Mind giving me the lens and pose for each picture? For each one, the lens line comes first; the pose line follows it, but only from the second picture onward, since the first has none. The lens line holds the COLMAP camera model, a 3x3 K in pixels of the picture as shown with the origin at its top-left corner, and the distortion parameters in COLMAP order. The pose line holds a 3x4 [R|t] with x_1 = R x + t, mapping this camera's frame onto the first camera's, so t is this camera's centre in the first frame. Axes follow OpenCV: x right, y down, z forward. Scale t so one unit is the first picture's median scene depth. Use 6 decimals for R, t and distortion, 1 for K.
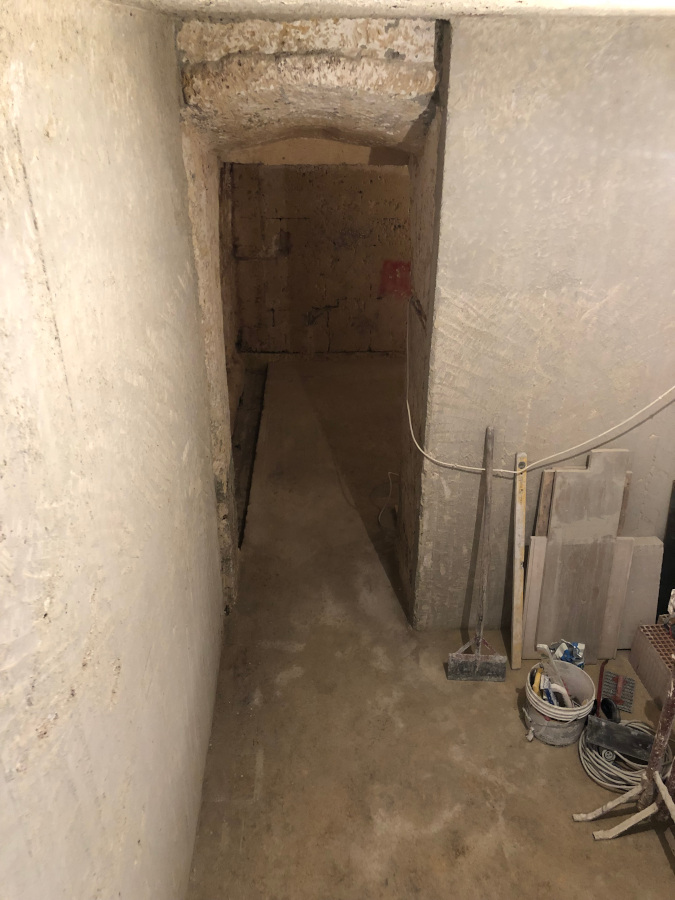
lens RADIAL K [[740.7, 0, 334.4], [0, 740.7, 448.3], [0, 0, 1]] dist [-0.004950, -0.006521]
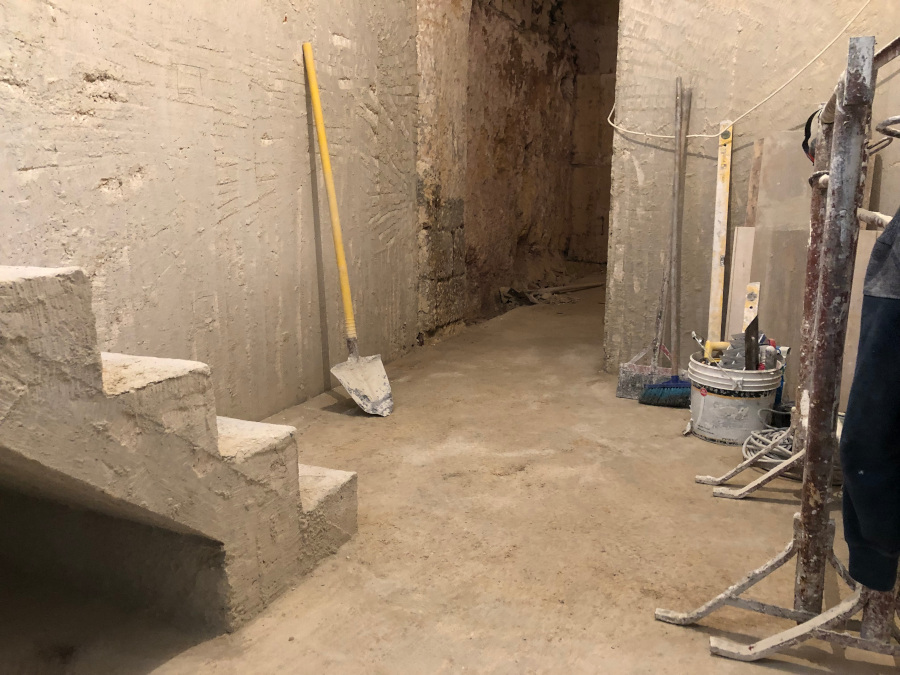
lens RADIAL K [[740.7, 0, 447.2], [0, 740.7, 338.2], [0, 0, 1]] dist [-0.004950, -0.006521]
pose [[0.901168, 0.089309, -0.424170, 0.337523], [-0.204810, 0.950155, -0.235072, 0.497936], [0.382033, 0.298714, 0.874540, 0.199676]]
